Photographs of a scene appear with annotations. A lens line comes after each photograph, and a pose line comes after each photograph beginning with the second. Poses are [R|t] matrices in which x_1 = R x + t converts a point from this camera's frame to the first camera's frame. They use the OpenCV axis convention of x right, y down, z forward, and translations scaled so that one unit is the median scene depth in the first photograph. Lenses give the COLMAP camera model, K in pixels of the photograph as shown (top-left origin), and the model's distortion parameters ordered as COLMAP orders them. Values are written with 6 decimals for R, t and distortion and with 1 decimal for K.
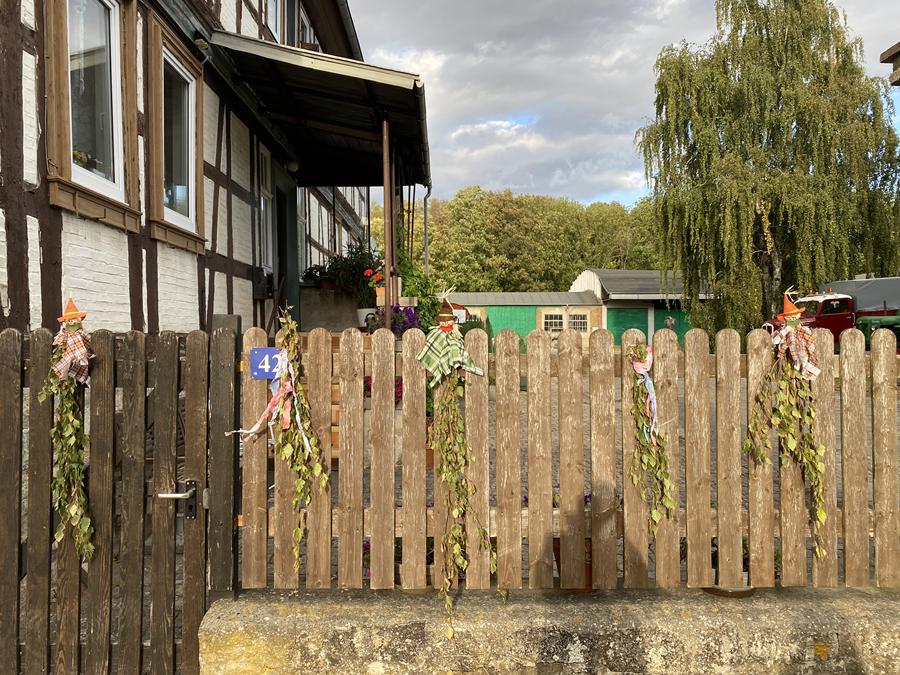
lens RADIAL K [[684.2, 0, 450.9], [0, 684.2, 338.9], [0, 0, 1]] dist [0.008782, -0.006941]
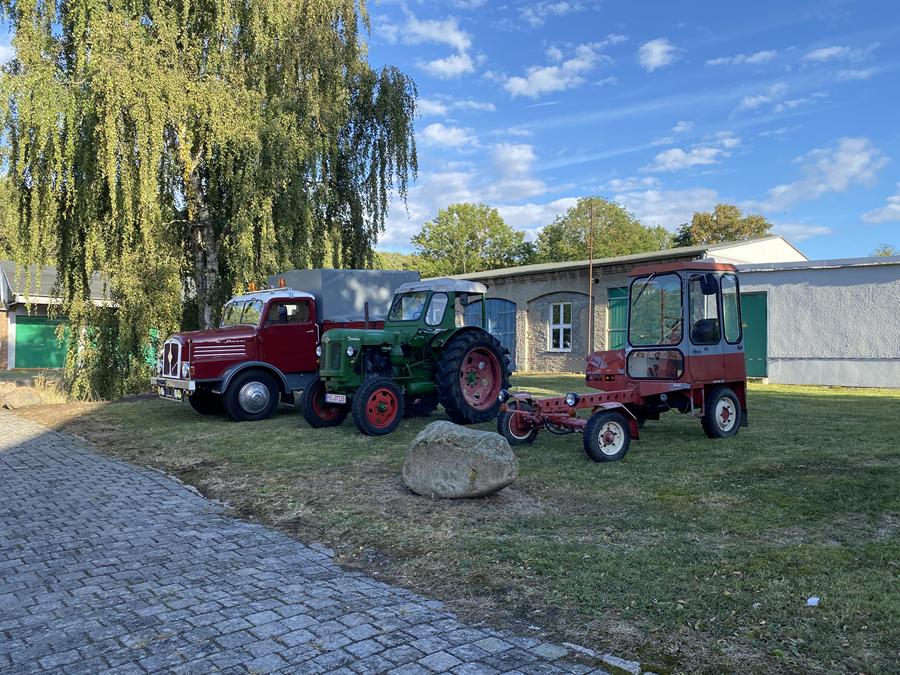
lens RADIAL K [[684.2, 0, 450.5], [0, 684.2, 337.8], [0, 0, 1]] dist [0.008782, -0.006941]
pose [[0.739958, 0.035896, 0.671695, 0.256112], [-0.016531, 0.999244, -0.035190, -0.007415], [-0.672450, 0.014935, 0.739992, 0.449404]]
